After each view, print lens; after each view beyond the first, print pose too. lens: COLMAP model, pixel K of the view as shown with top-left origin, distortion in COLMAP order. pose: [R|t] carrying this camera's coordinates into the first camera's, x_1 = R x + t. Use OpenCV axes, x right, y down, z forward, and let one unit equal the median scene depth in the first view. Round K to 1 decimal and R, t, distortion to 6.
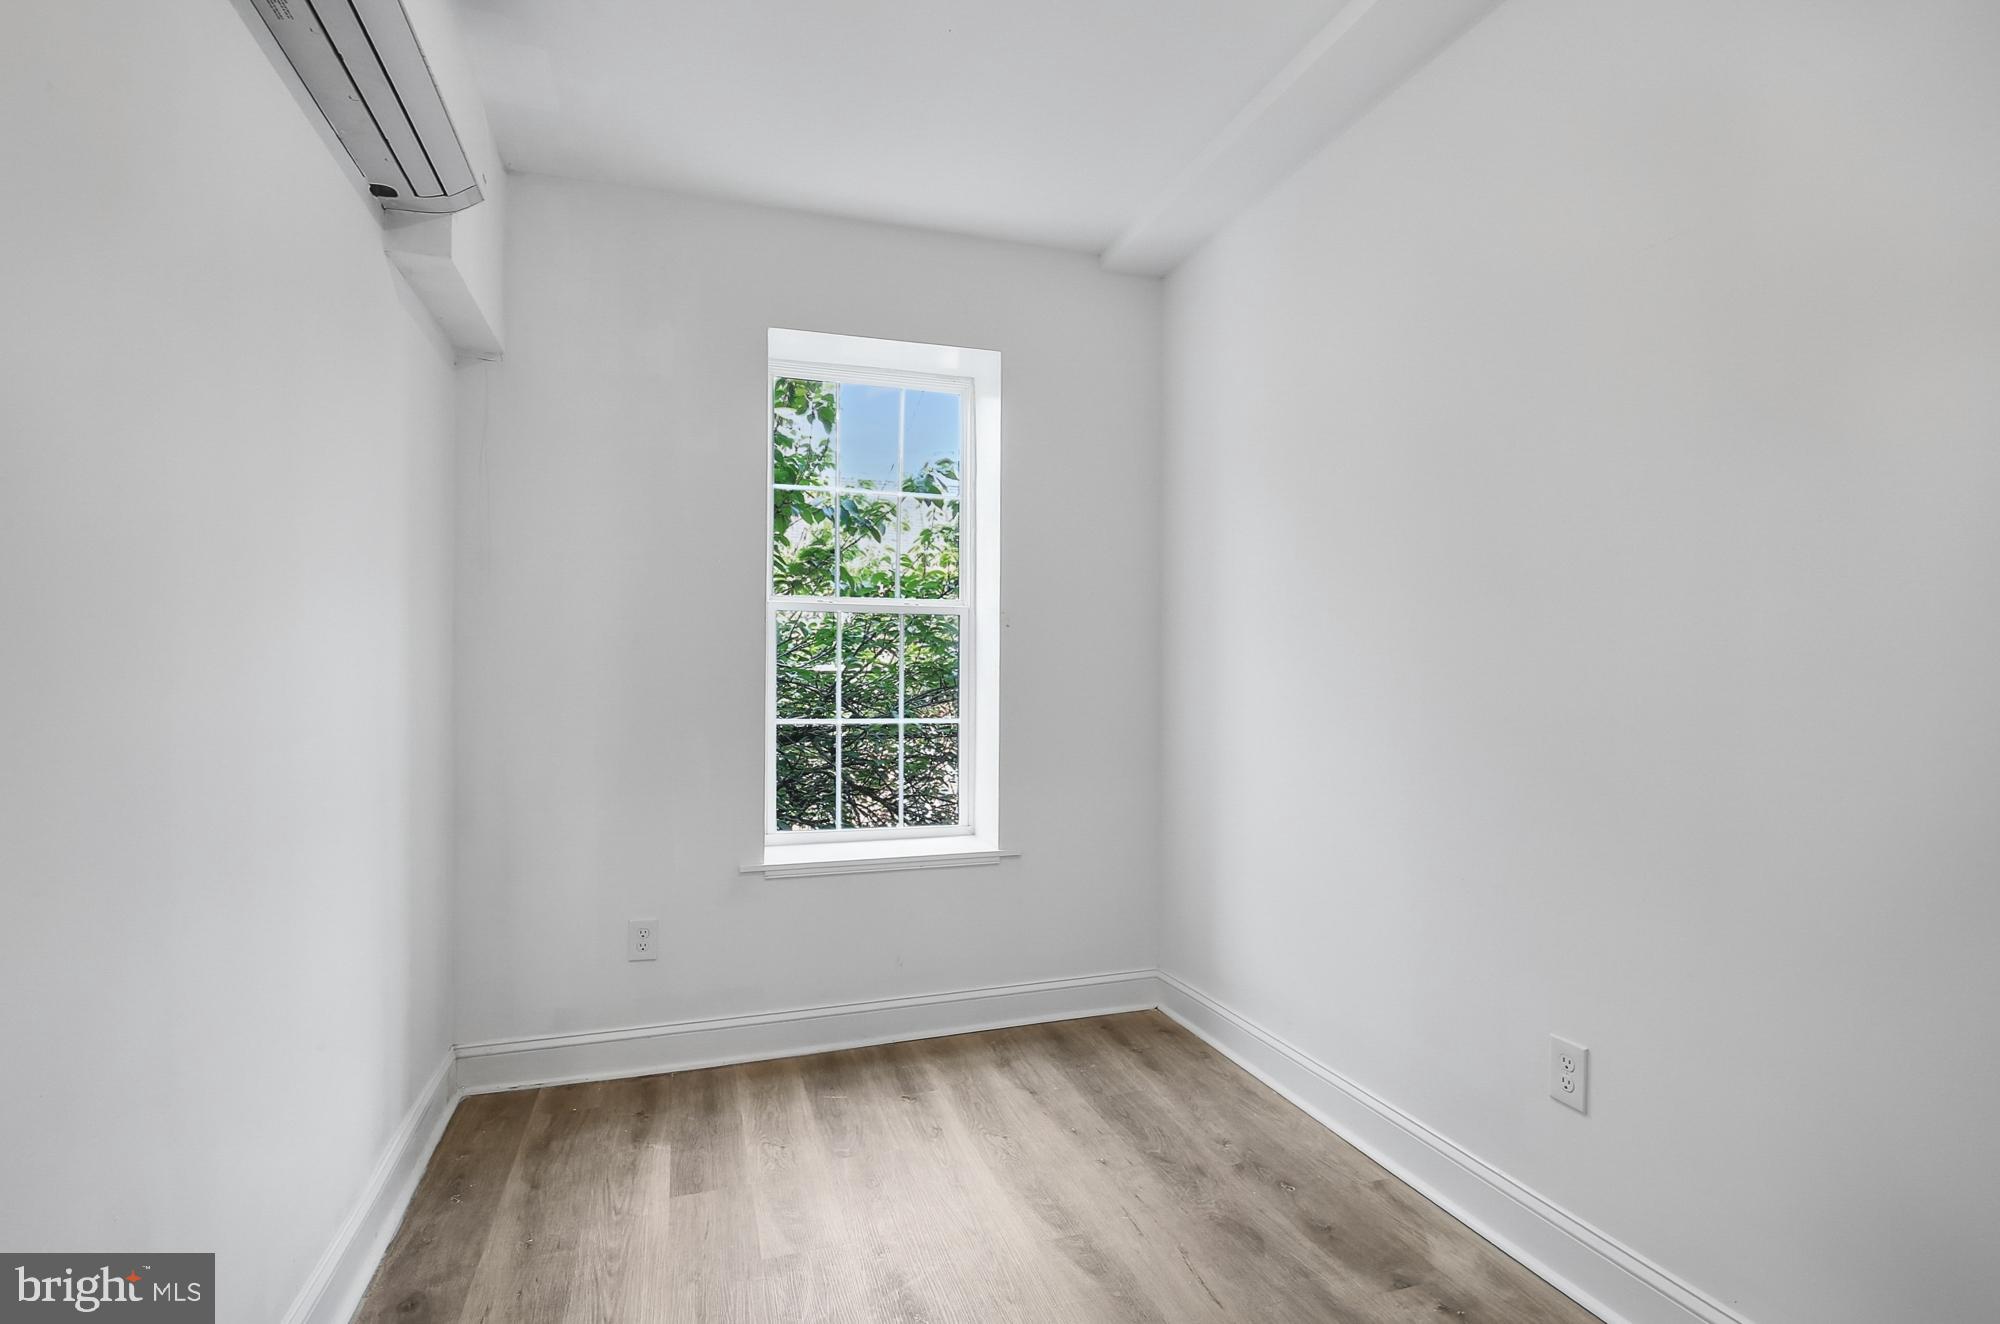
lens RADIAL K [[926.8, 0, 1015.3], [0, 926.8, 655.1], [0, 0, 1]] dist [-0.004713, -0.000149]
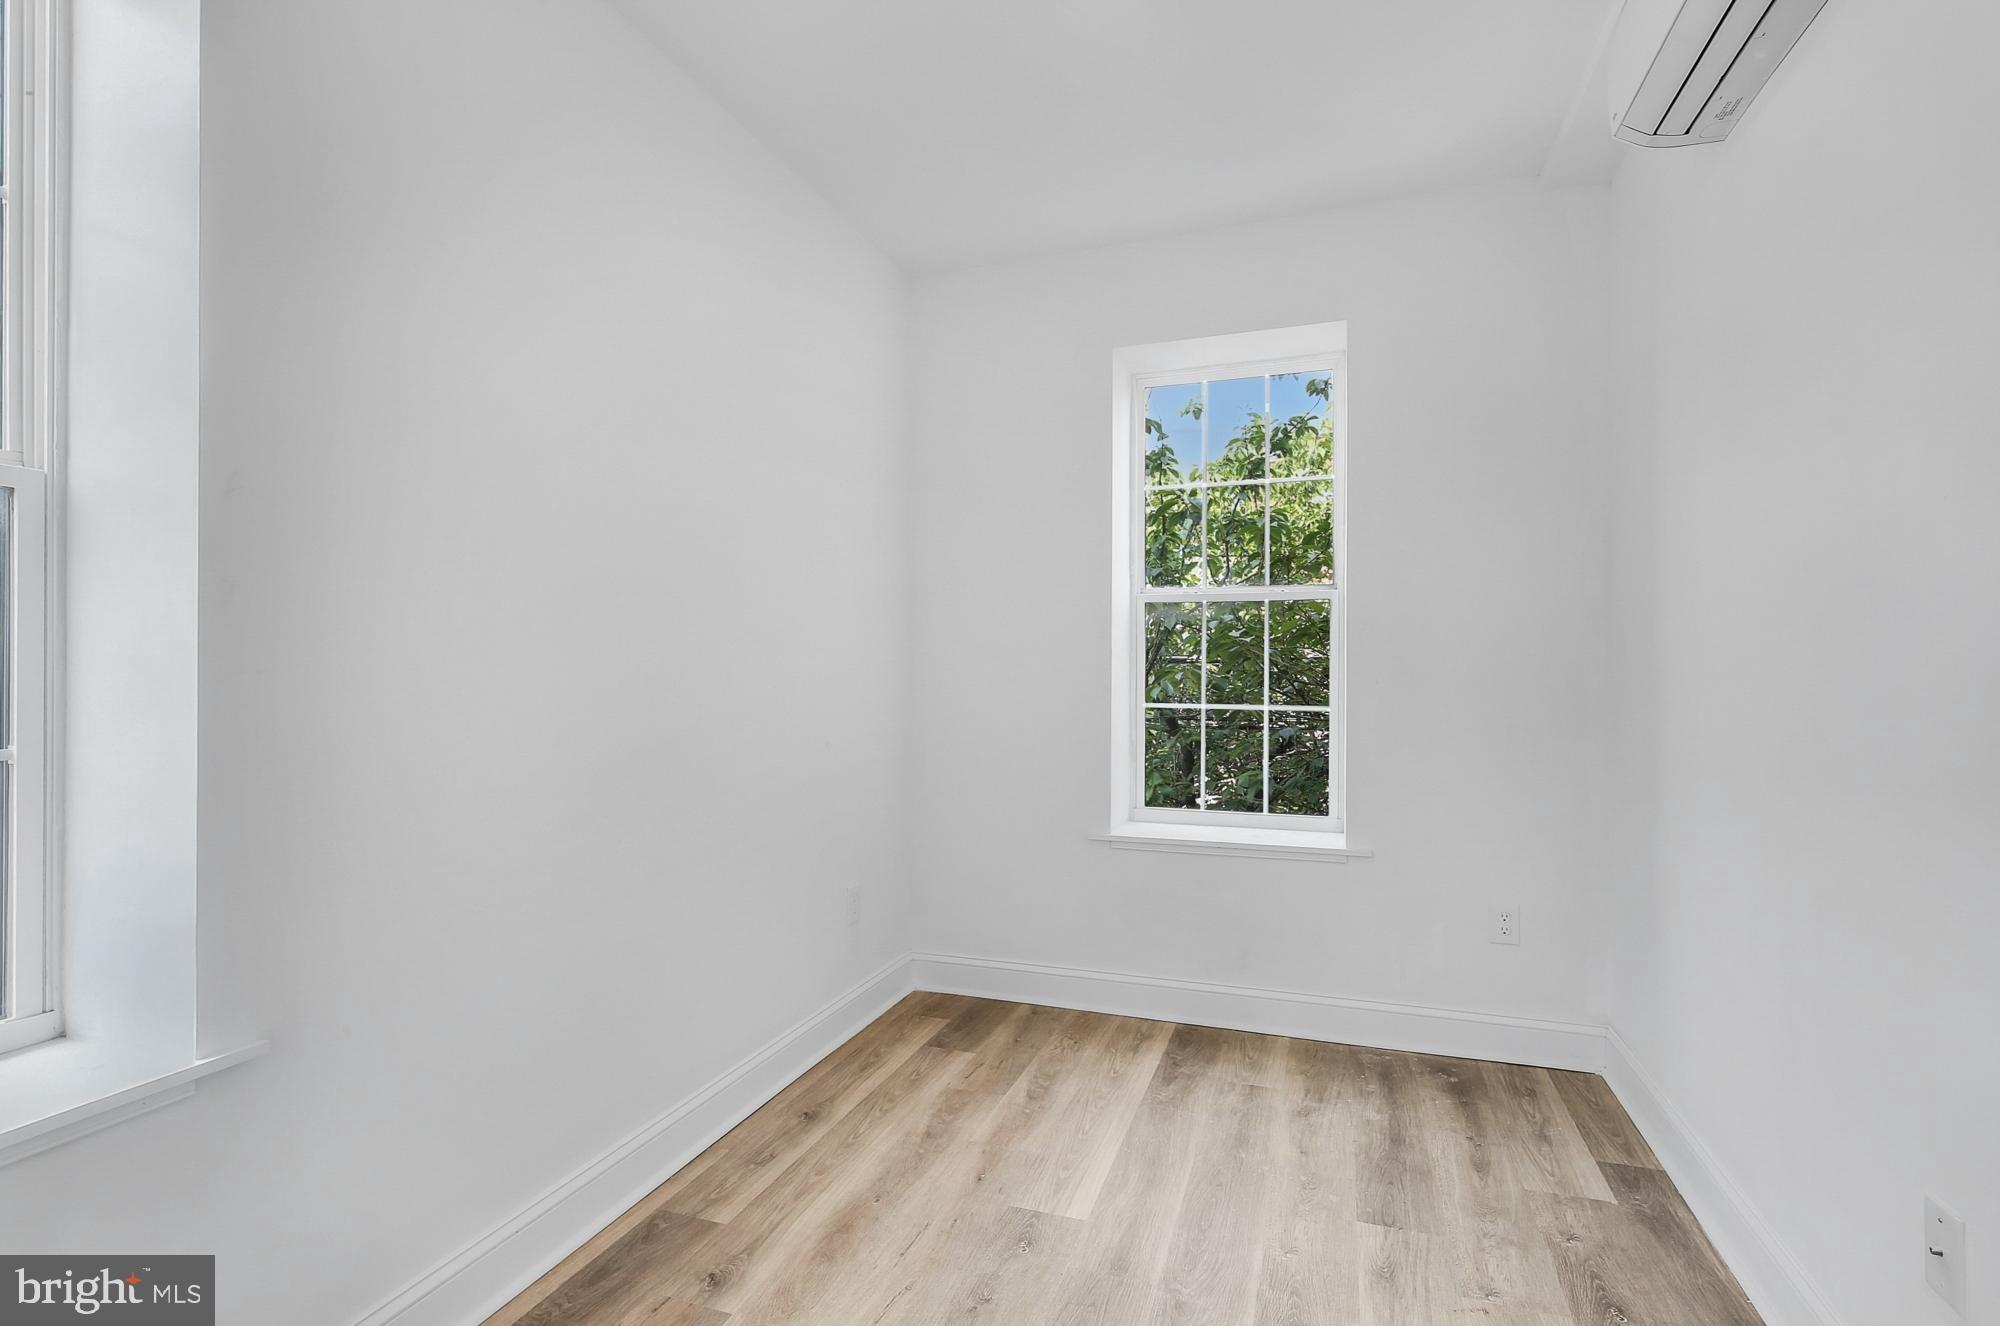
lens RADIAL K [[926.8, 0, 1015.3], [0, 926.8, 656.1], [0, 0, 1]] dist [-0.004713, -0.000149]
pose [[0.800904, 0.002257, -0.598789, 0.260982], [0.010740, 0.999778, 0.018134, -0.006739], [0.598697, -0.020954, 0.800702, 0.048876]]
